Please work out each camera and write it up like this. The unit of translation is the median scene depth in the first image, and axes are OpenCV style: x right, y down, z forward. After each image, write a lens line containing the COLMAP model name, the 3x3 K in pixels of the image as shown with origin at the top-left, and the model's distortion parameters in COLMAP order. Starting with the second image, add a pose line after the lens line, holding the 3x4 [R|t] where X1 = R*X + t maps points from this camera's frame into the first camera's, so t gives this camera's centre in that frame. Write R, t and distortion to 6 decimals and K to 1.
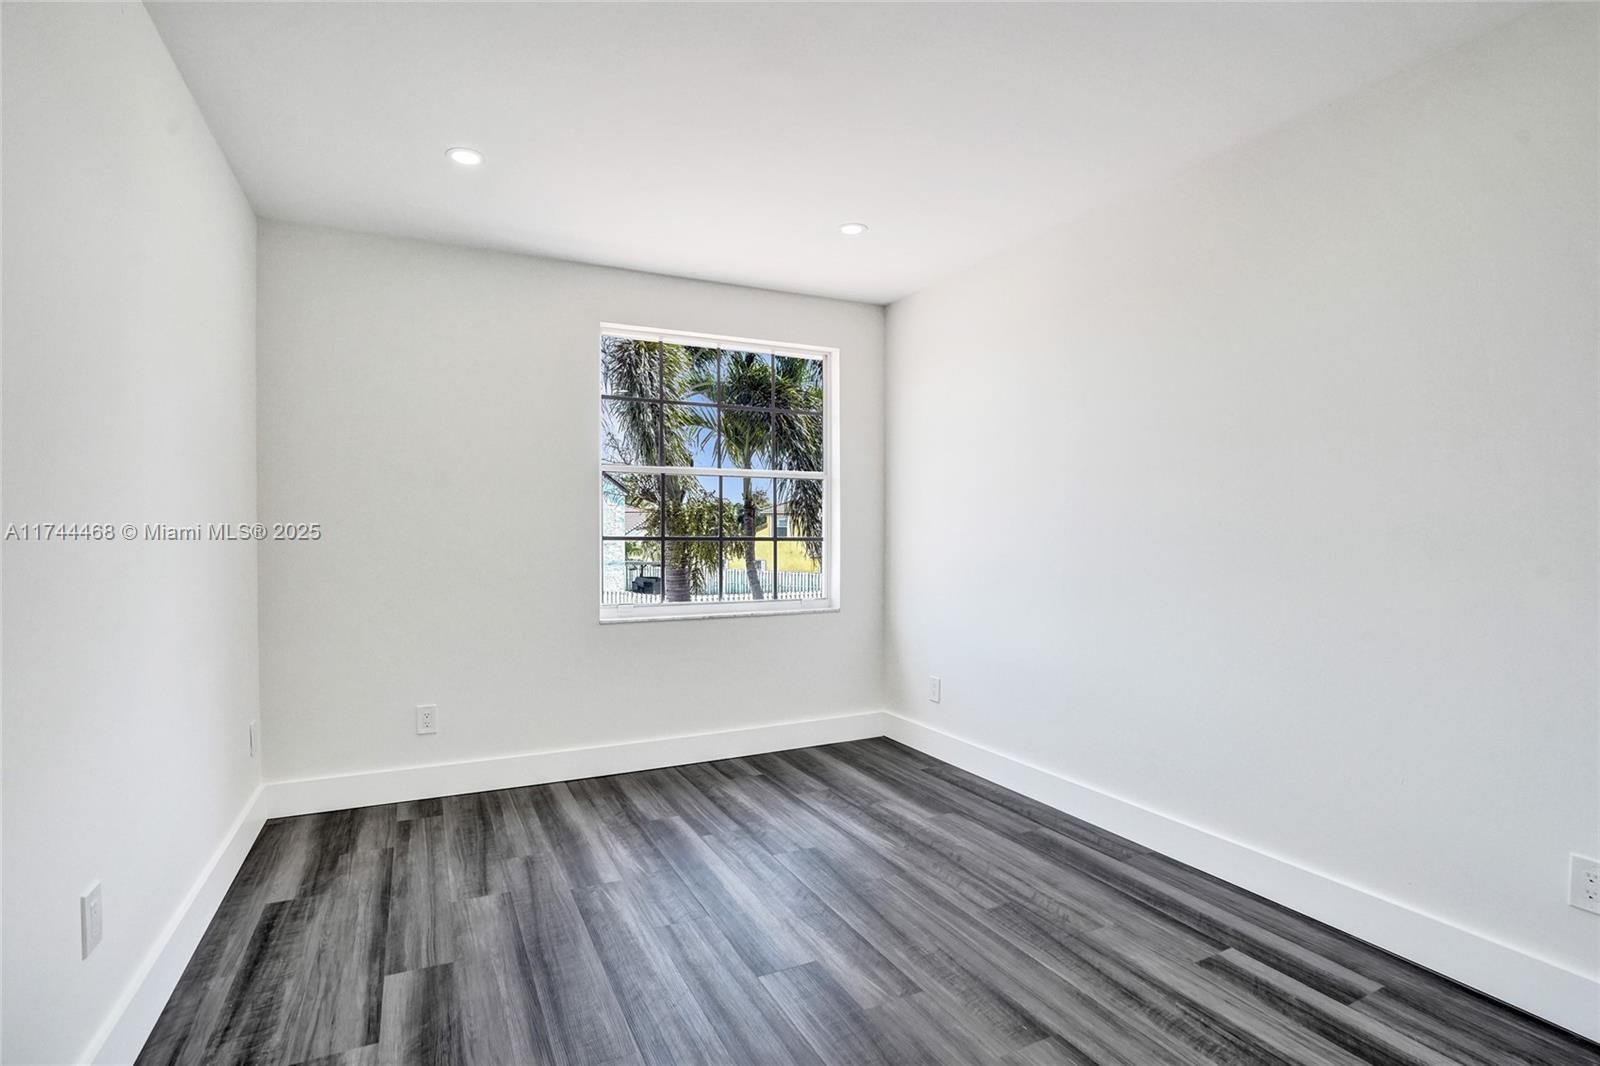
lens RADIAL K [[765.6, 0, 805.2], [0, 765.6, 517.6], [0, 0, 1]] dist [-0.059409, 0.021553]
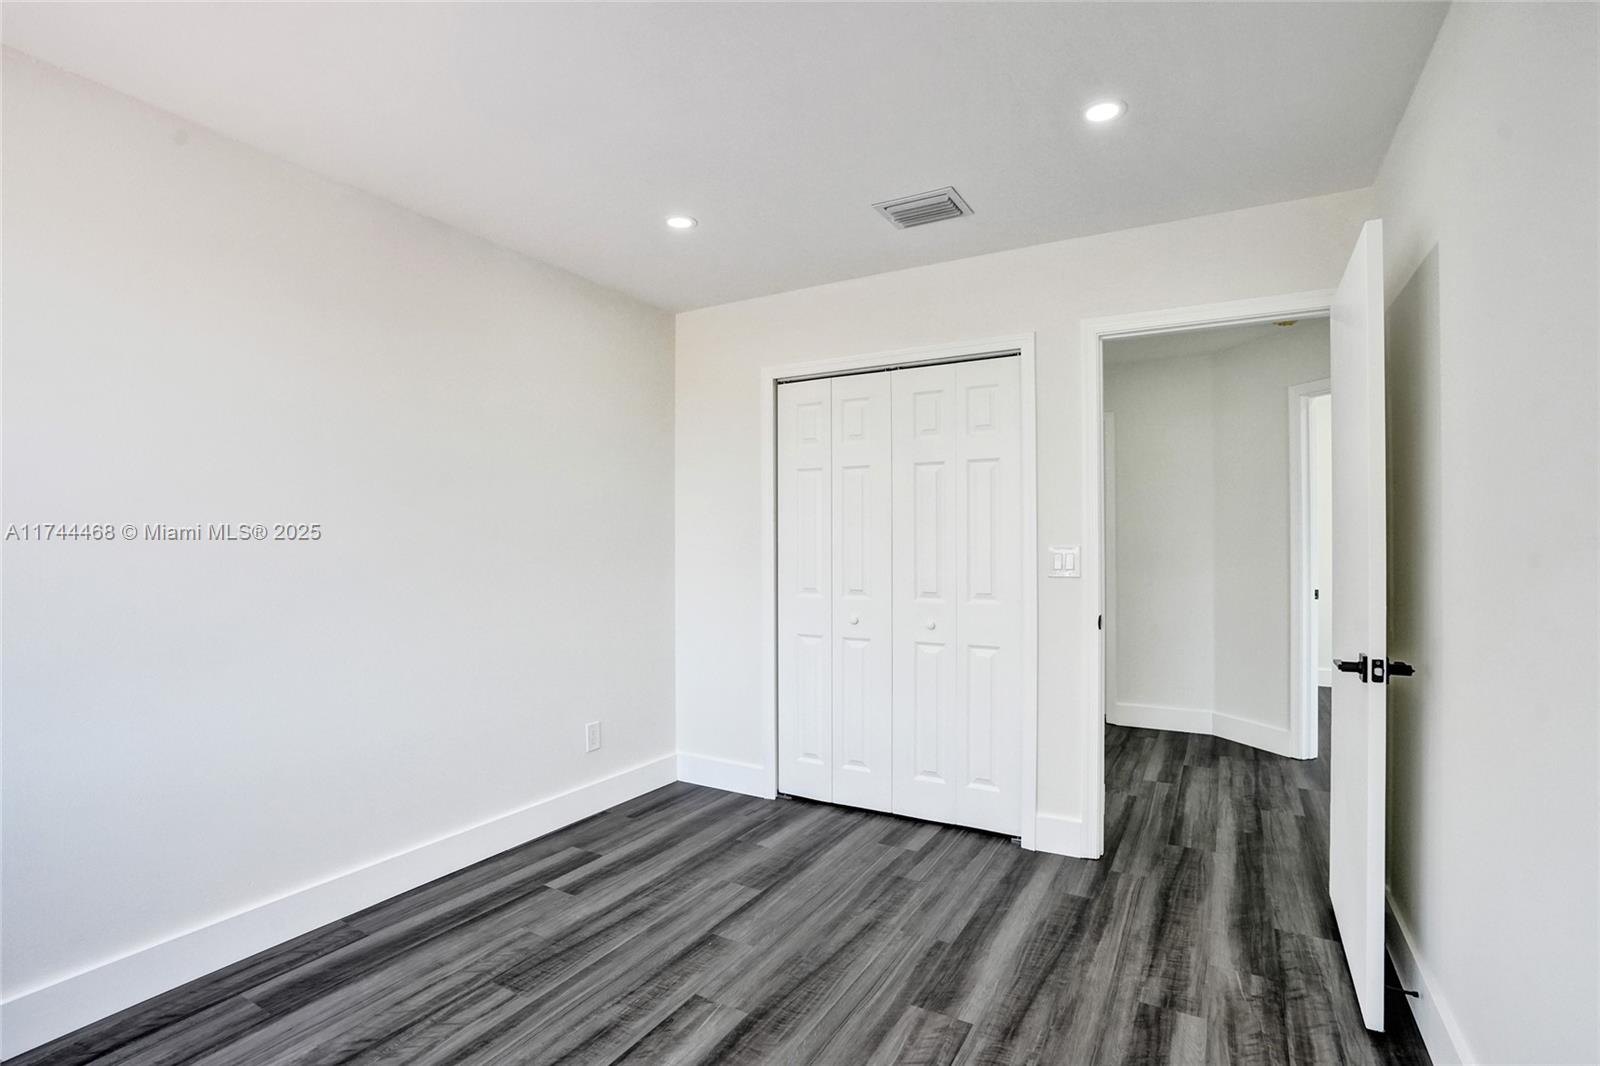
lens RADIAL K [[765.6, 0, 798.7], [0, 765.6, 544.6], [0, 0, 1]] dist [-0.059409, 0.021553]
pose [[-0.538067, -0.011818, 0.842819, -0.577745], [-0.015551, 0.999871, 0.004092, -0.017791], [-0.842759, -0.010905, -0.538181, 1.019981]]
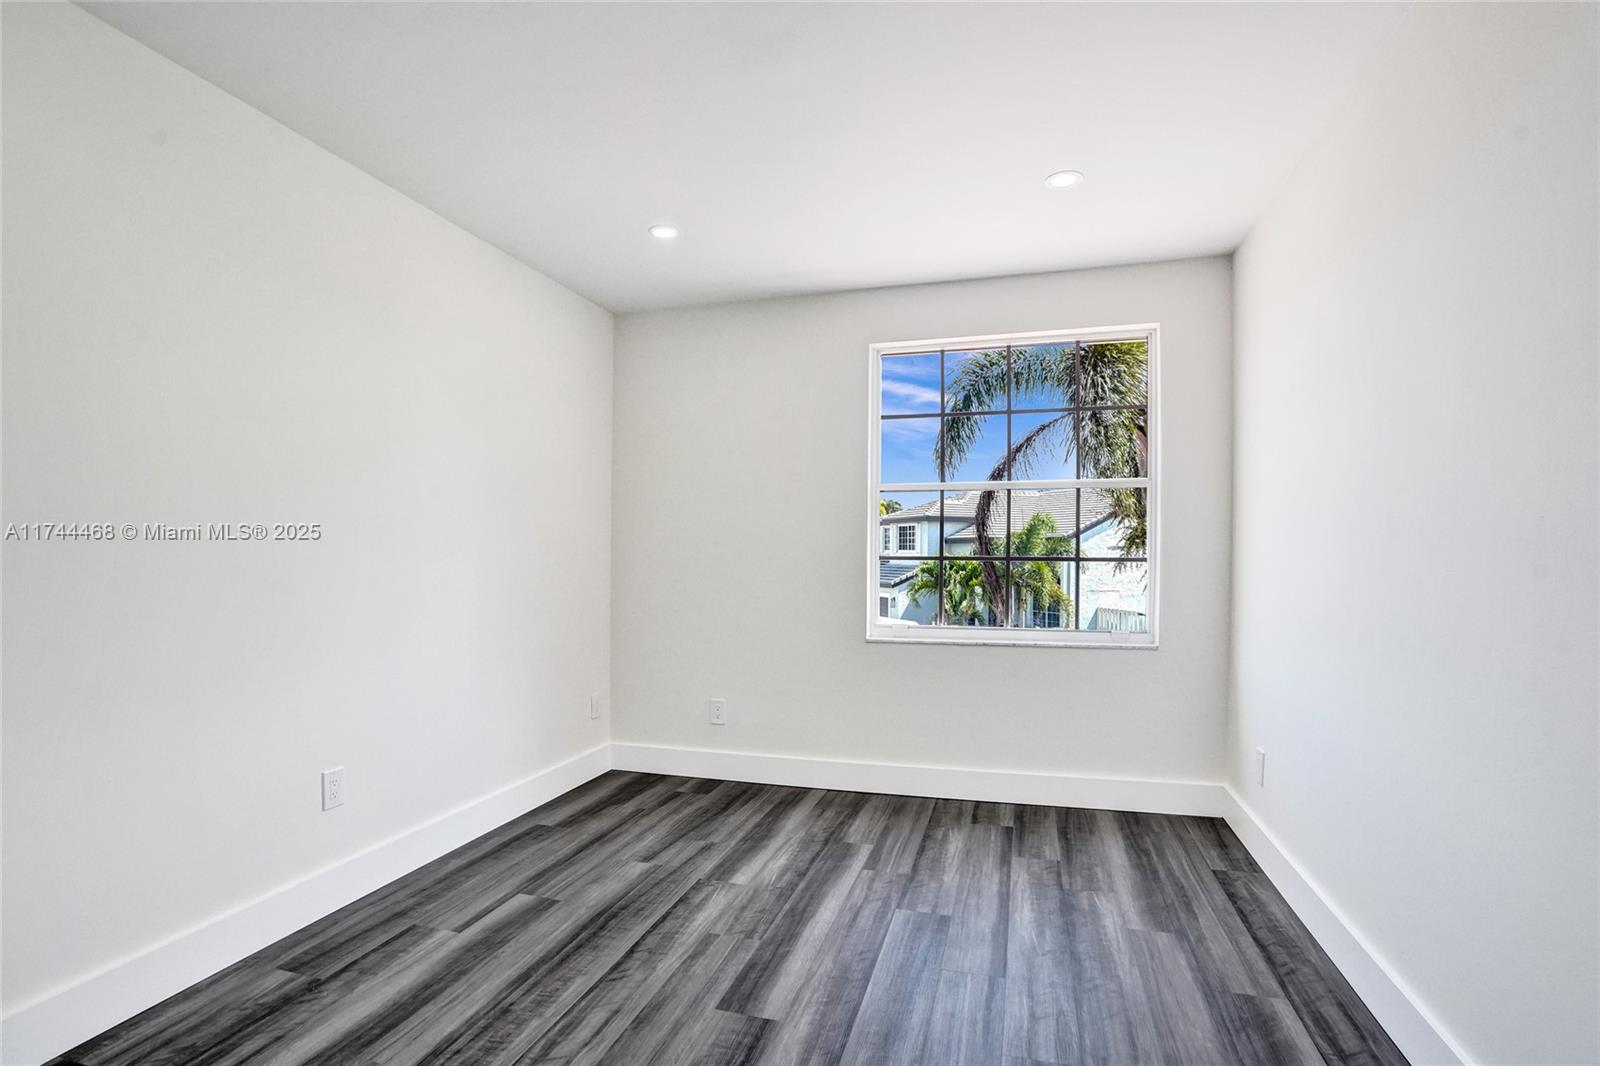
lens RADIAL K [[765.6, 0, 799.2], [0, 765.6, 534.5], [0, 0, 1]] dist [-0.059409, 0.021553]
pose [[0.730439, -0.019448, -0.682701, 0.495780], [0.016066, 0.999807, -0.011293, 0.008299], [0.682789, -0.002719, 0.730611, 0.264819]]
